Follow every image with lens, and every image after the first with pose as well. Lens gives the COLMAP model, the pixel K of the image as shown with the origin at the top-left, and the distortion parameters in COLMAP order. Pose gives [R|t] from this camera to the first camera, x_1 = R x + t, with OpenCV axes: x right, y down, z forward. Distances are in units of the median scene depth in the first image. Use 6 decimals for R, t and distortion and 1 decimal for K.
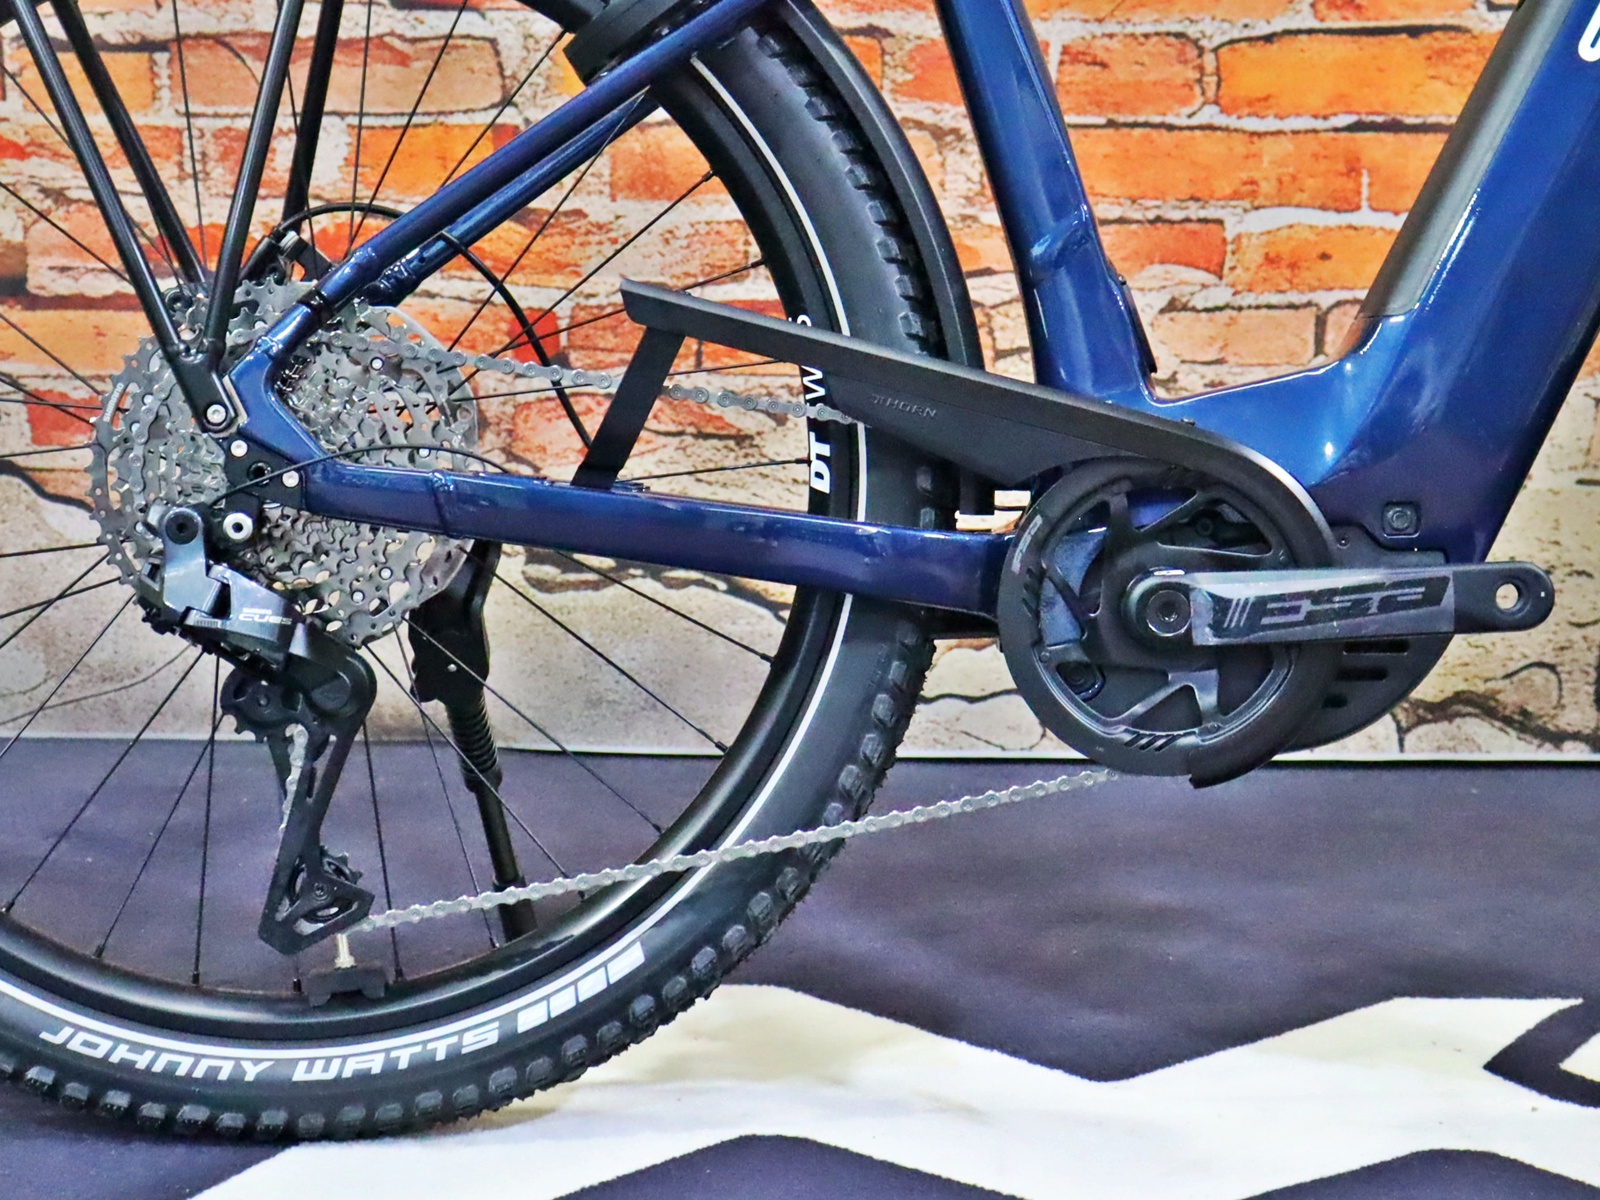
lens RADIAL K [[3694.1, 0, 836.0], [0, 3694.1, 525.1], [0, 0, 1]] dist [0.067163, 0.467276]
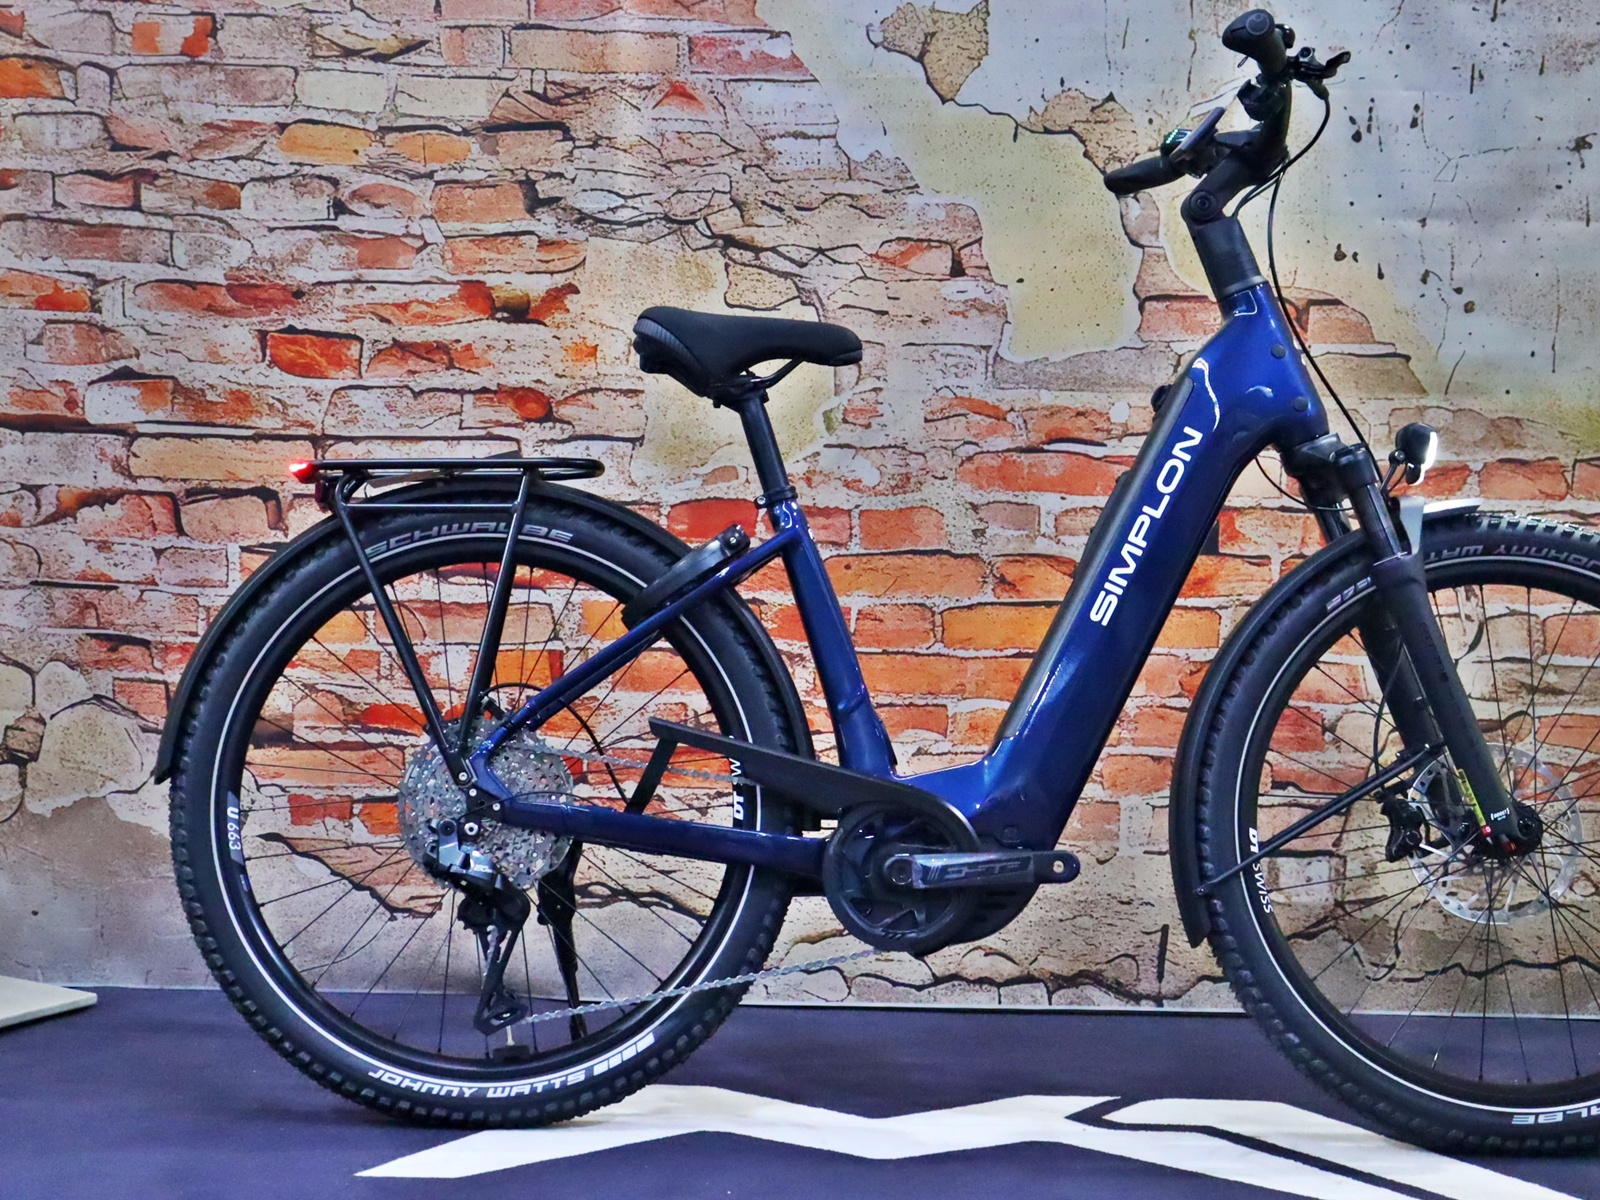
lens RADIAL K [[3556.4, 0, 623.0], [0, 3556.4, 515.5], [0, 0, 1]] dist [0.090147, 0.299816]
pose [[0.999868, 0.007256, -0.014527, -0.042257], [-0.009382, 0.988325, -0.152074, 0.130593], [0.013254, 0.152191, 0.988262, -1.050313]]
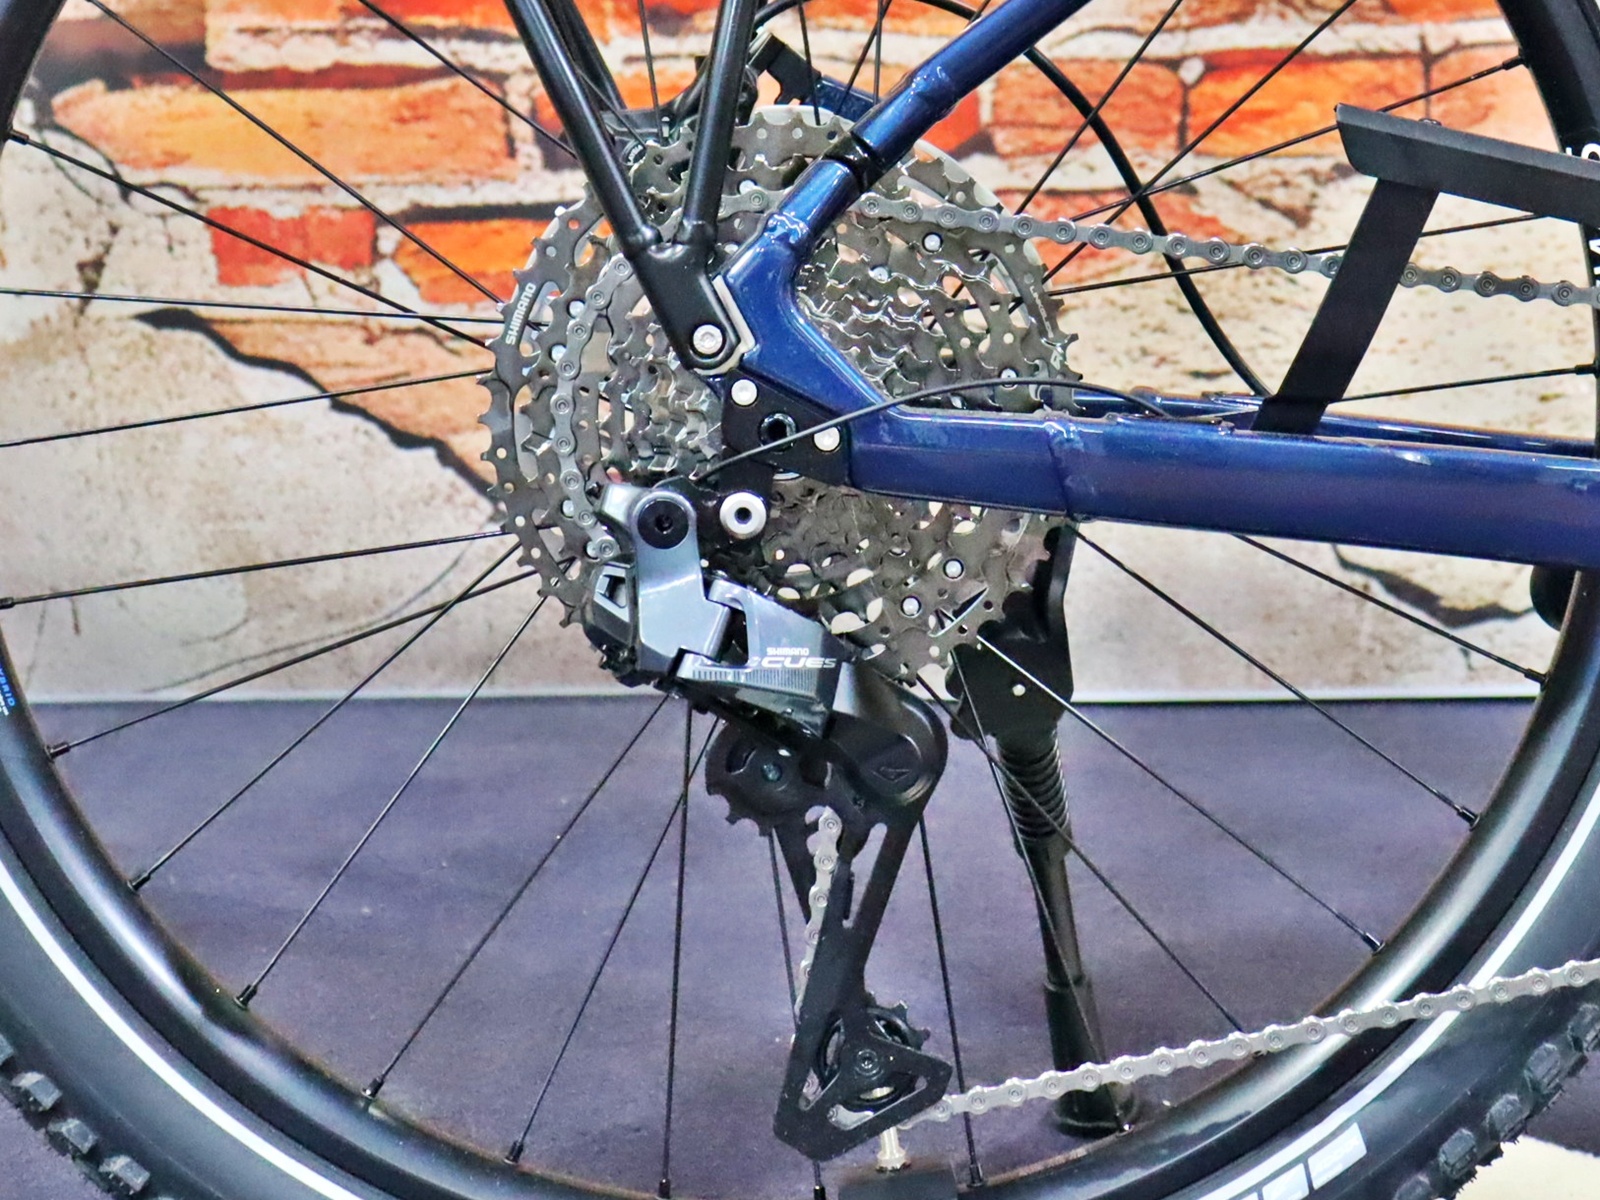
lens RADIAL K [[4495.2, 0, 896.6], [0, 4495.2, 484.5], [0, 0, 1]] dist [0.077717, -0.168175]
pose [[0.999596, -0.028200, 0.003663, -0.133157], [0.027881, 0.997233, 0.068918, -0.055095], [-0.005596, -0.068788, 0.997616, 0.222490]]
